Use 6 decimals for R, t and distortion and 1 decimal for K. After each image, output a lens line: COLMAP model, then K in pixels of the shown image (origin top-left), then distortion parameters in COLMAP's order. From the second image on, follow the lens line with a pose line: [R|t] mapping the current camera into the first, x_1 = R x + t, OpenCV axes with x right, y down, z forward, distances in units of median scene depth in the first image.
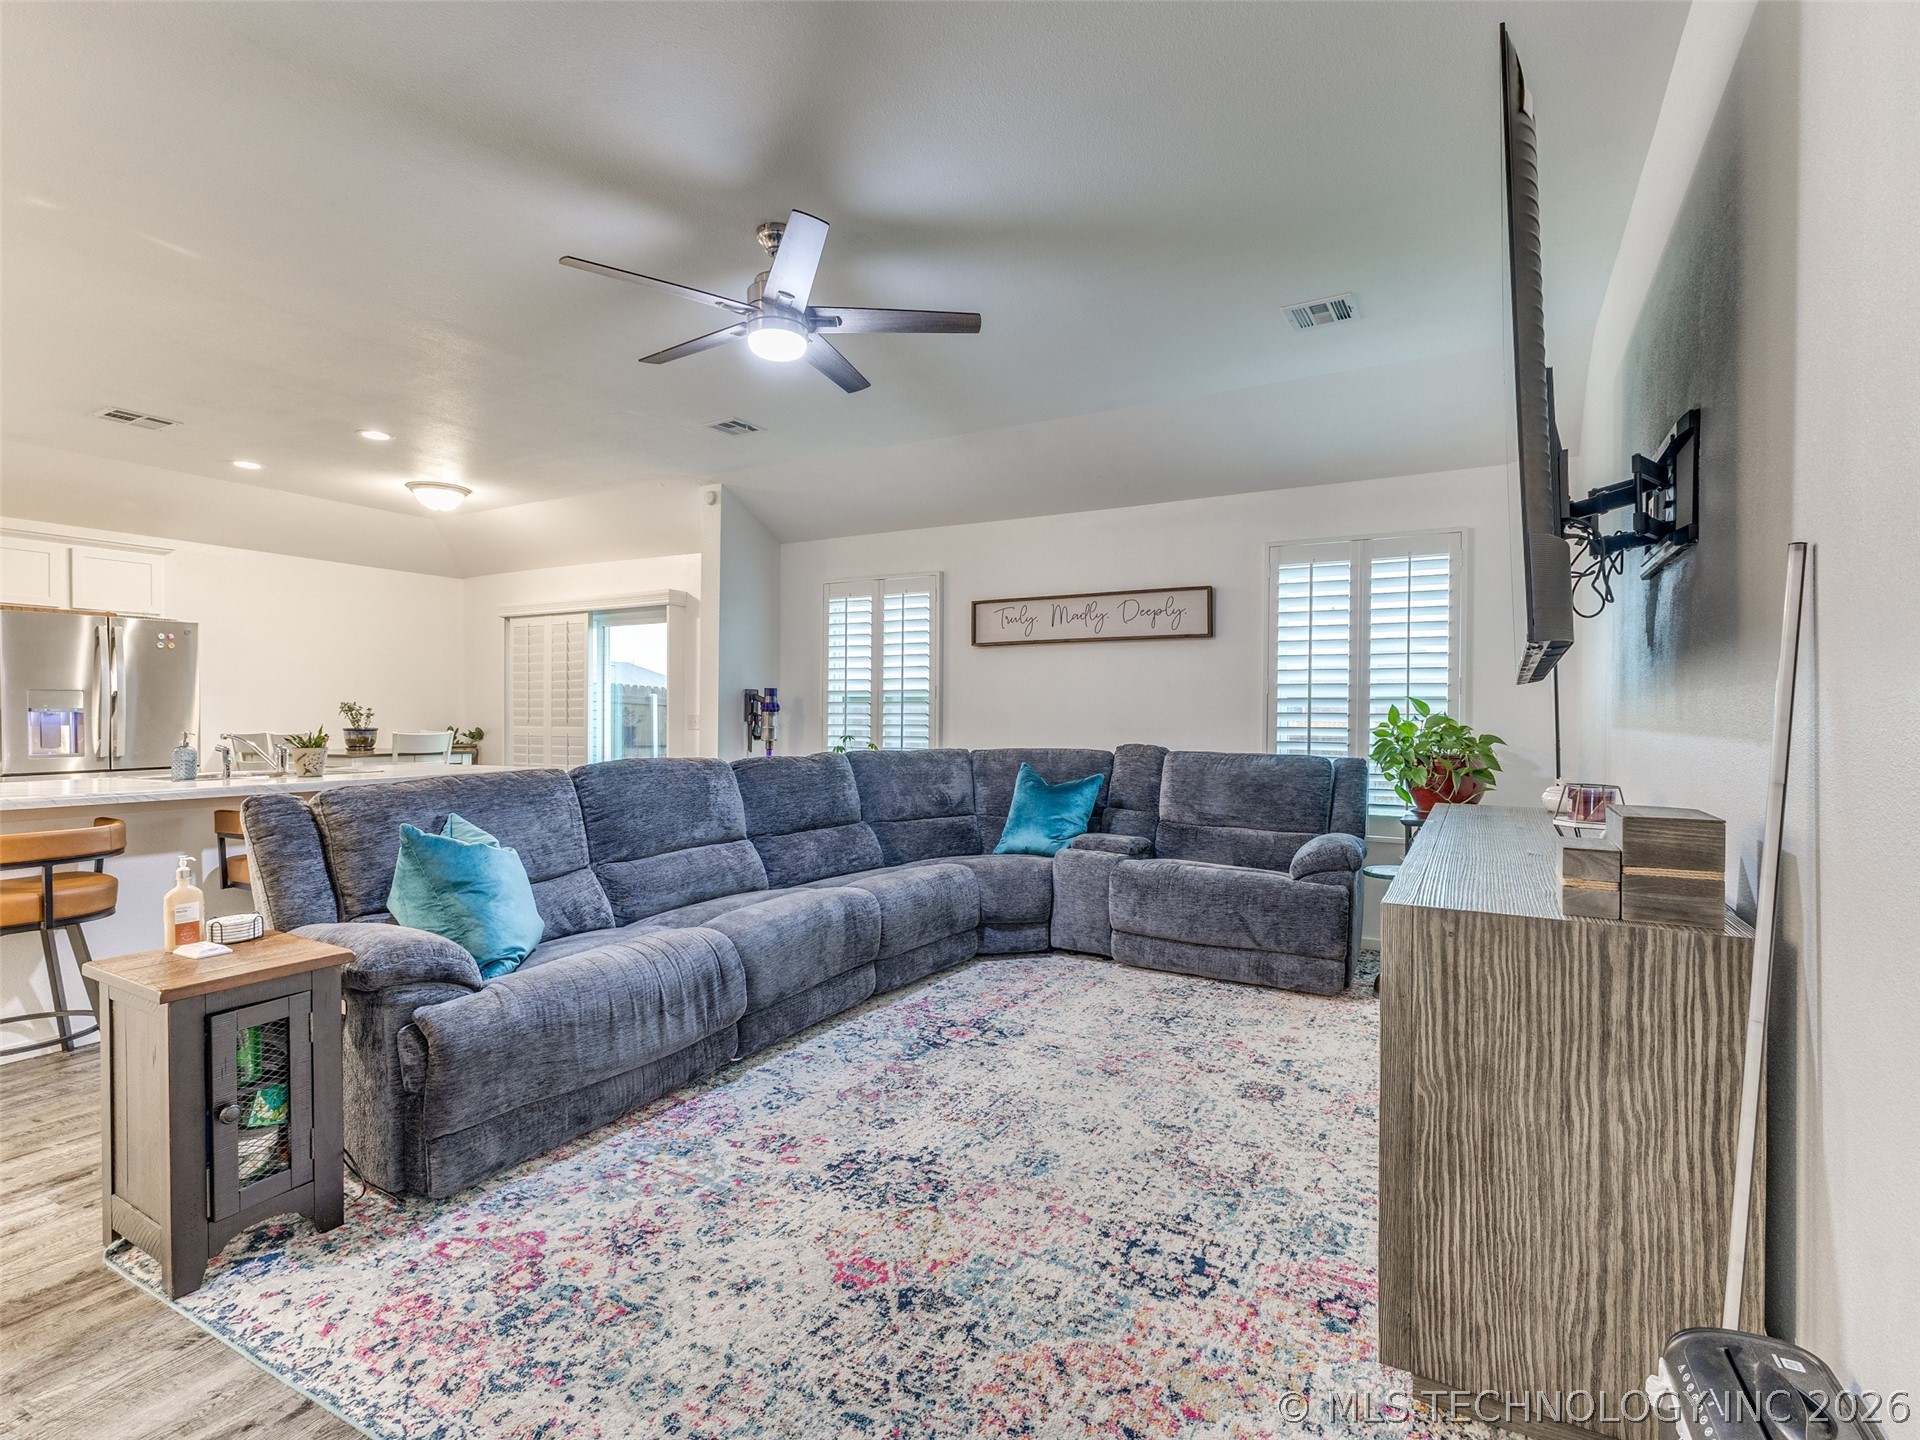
lens RADIAL K [[935.4, 0, 964.9], [0, 935.4, 714.9], [0, 0, 1]] dist [0.010629, 0.000283]
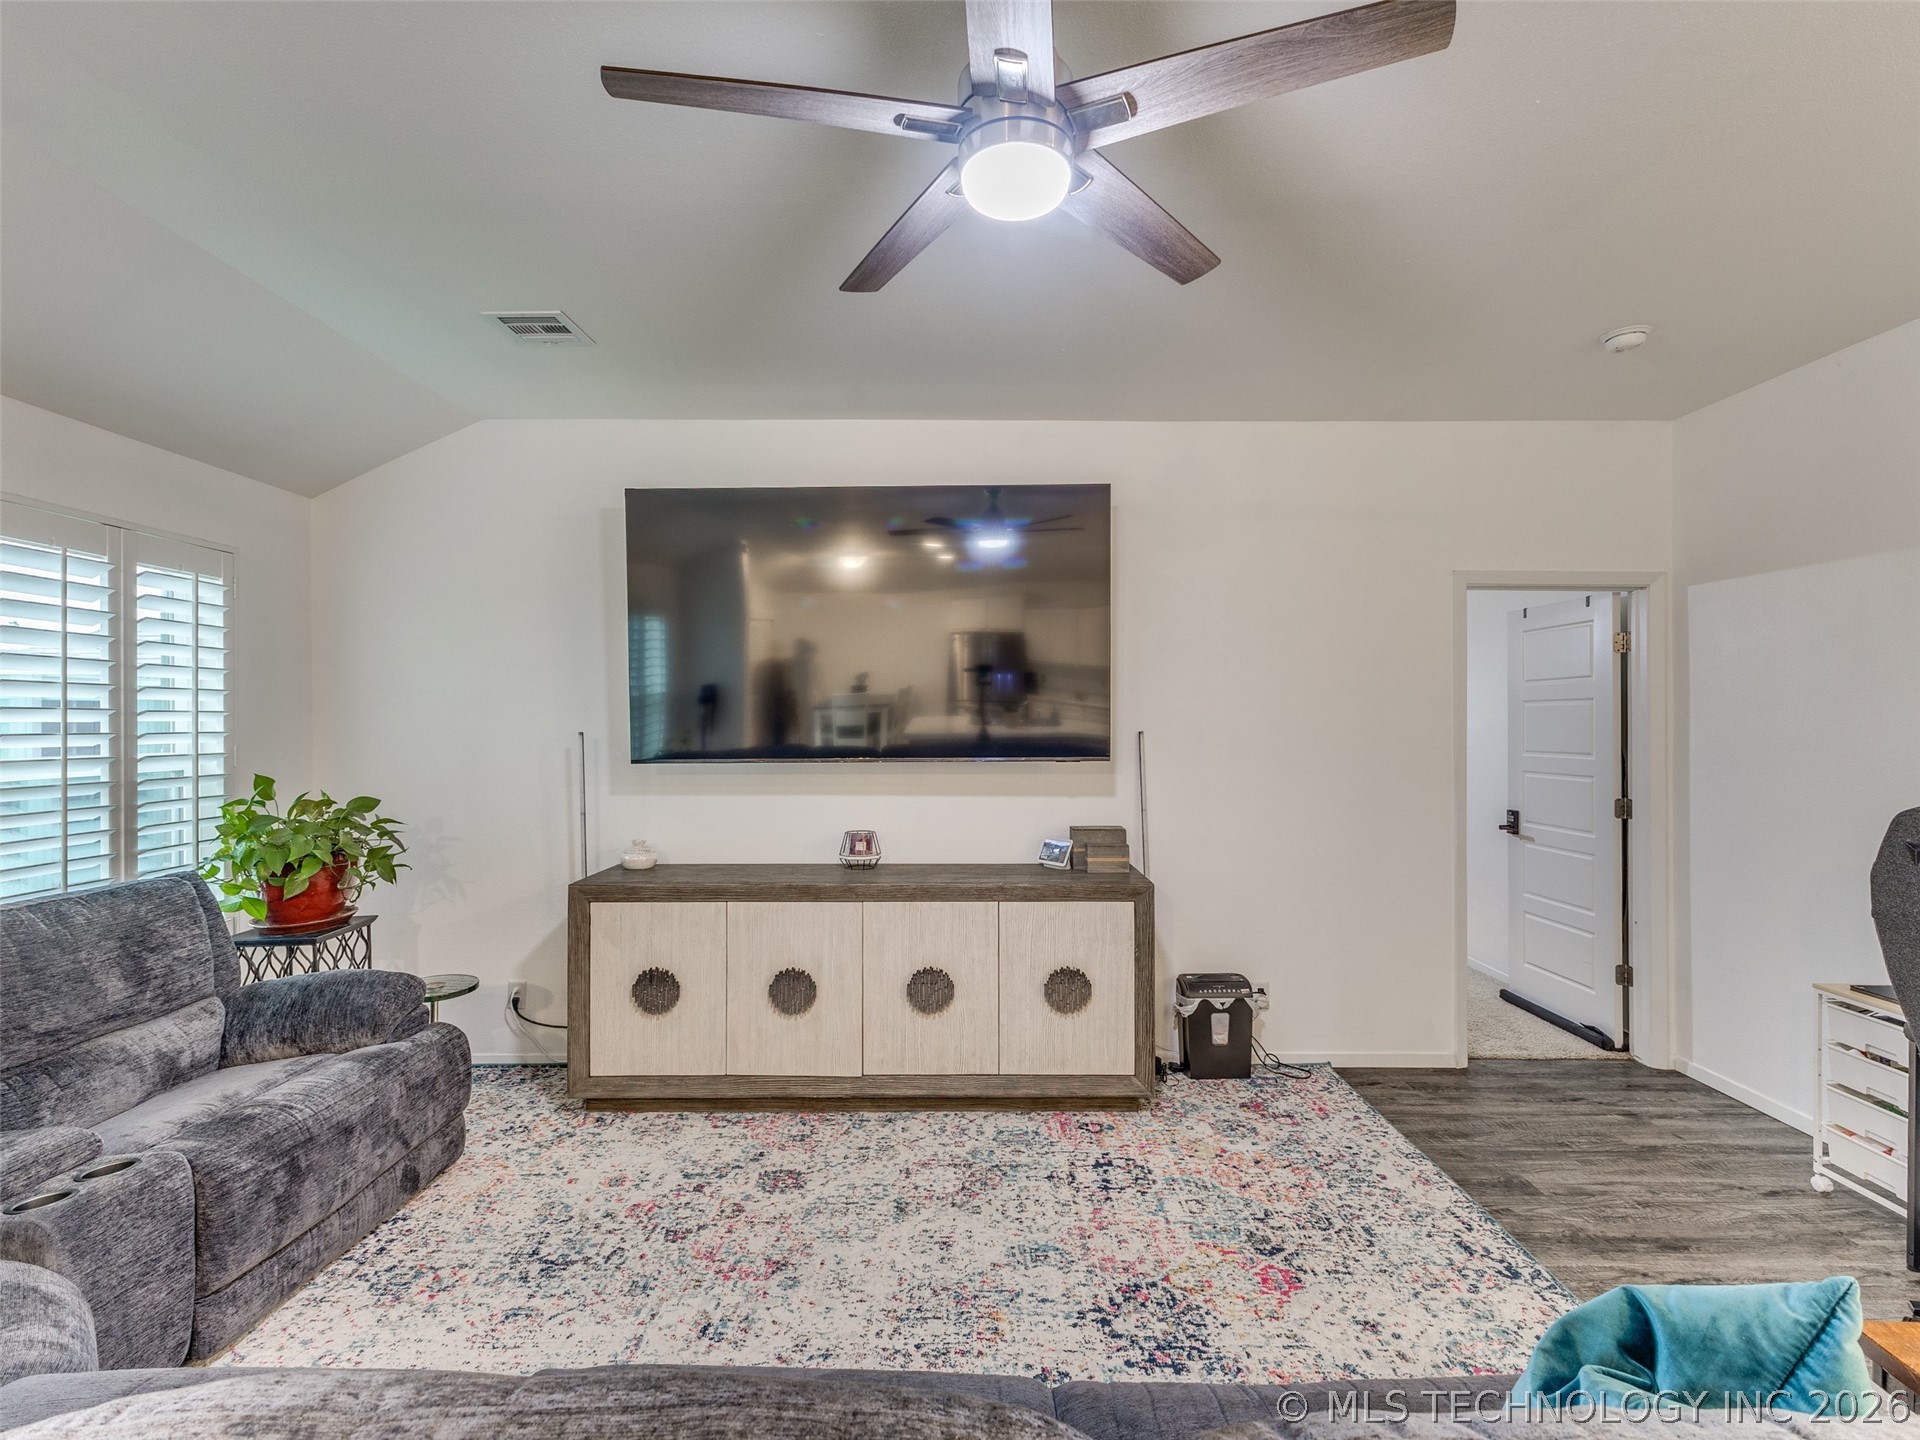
lens RADIAL K [[935.4, 0, 964.9], [0, 935.4, 714.9], [0, 0, 1]] dist [0.010629, 0.000283]
pose [[-0.488293, 0.000156, 0.872680, -0.914666], [-0.002058, 0.999997, -0.001330, -0.138281], [-0.872677, -0.002445, -0.488291, 1.815061]]
